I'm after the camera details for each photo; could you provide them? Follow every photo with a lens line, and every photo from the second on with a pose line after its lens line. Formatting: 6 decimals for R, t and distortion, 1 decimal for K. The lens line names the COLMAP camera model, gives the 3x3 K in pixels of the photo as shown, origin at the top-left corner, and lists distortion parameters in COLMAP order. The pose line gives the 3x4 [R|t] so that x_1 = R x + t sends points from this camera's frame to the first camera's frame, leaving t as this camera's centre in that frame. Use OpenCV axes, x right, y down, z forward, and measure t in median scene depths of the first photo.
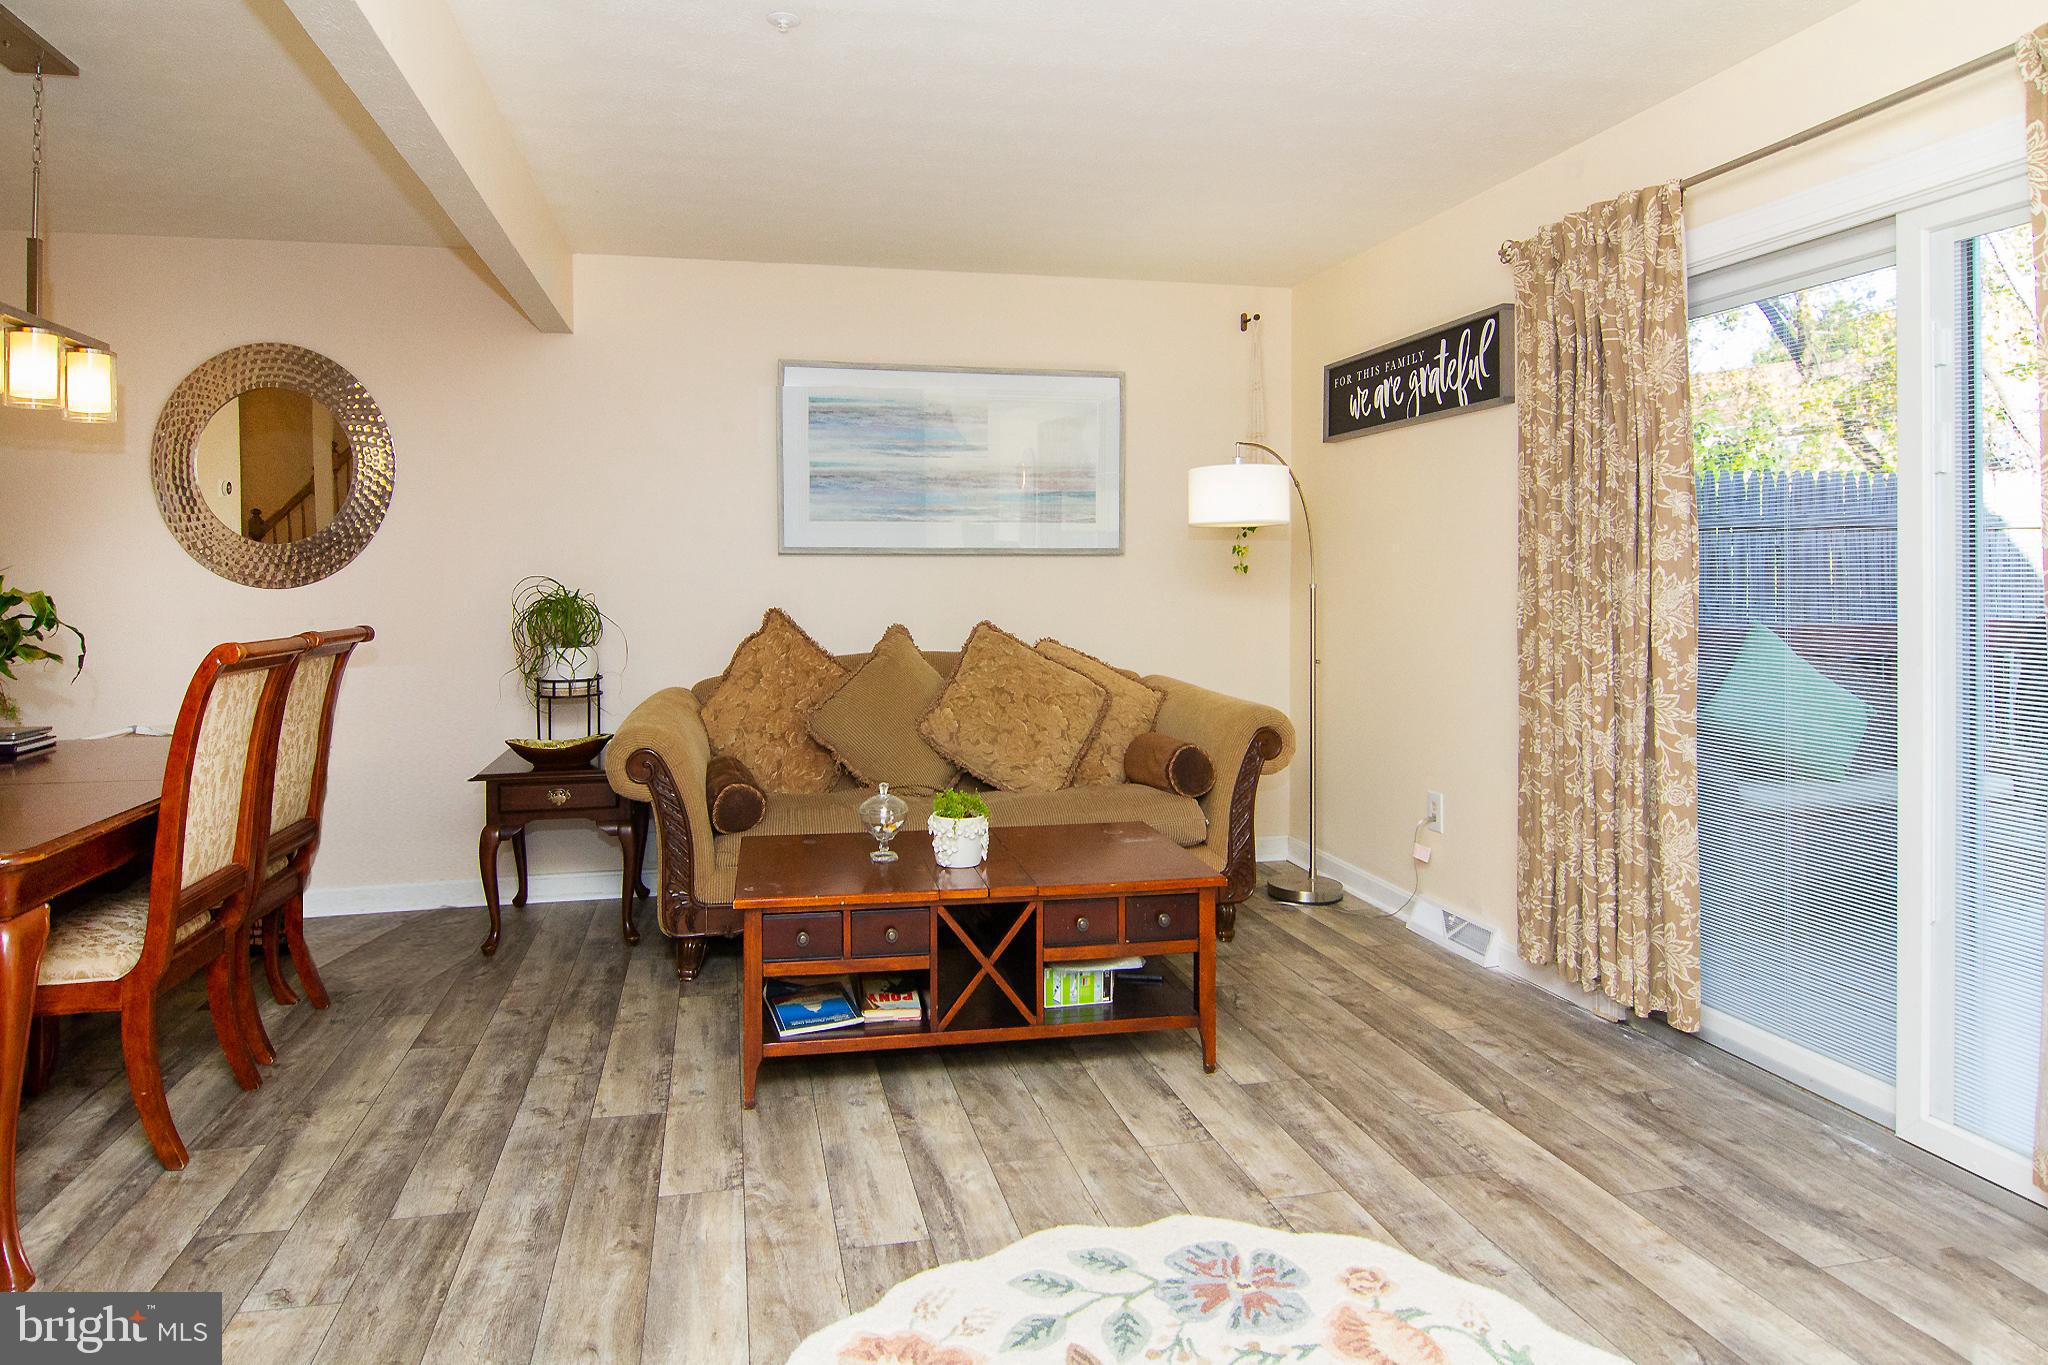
lens RADIAL K [[1285.4, 0, 952.3], [0, 1285.4, 572.3], [0, 0, 1]] dist [-0.000602, -0.000082]
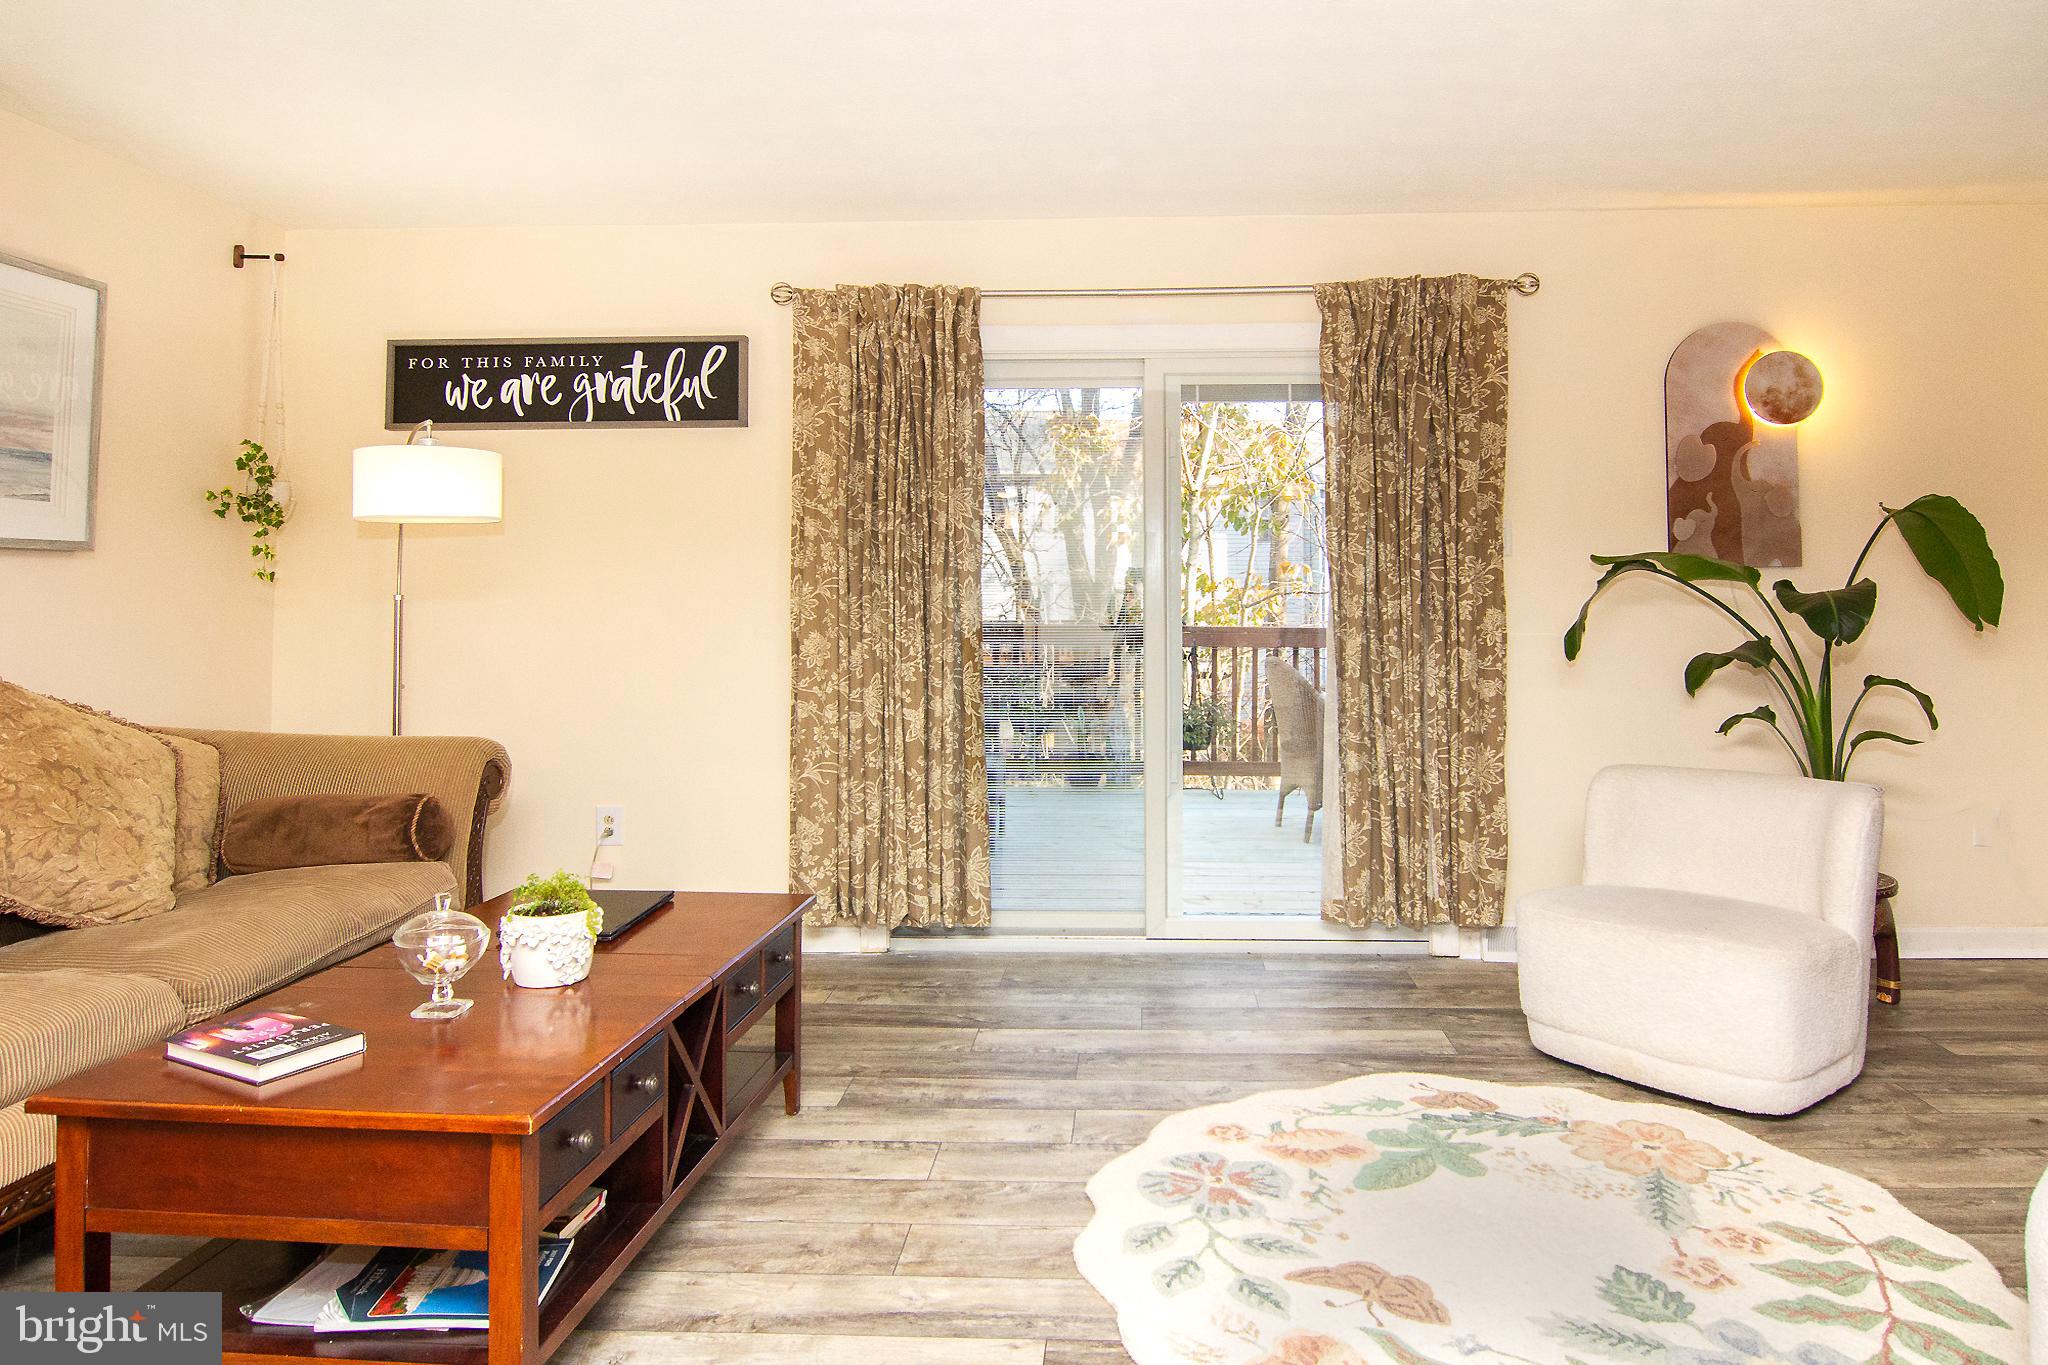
lens RADIAL K [[1256.4, 0, 1018.5], [0, 1256.4, 546.0], [0, 0, 1]] dist [-0.002466, -0.005339]
pose [[0.230447, 0.043971, 0.972091, -0.506483], [0.000049, 0.998978, -0.045199, 0.017091], [-0.973085, 0.010464, 0.230209, 0.485081]]
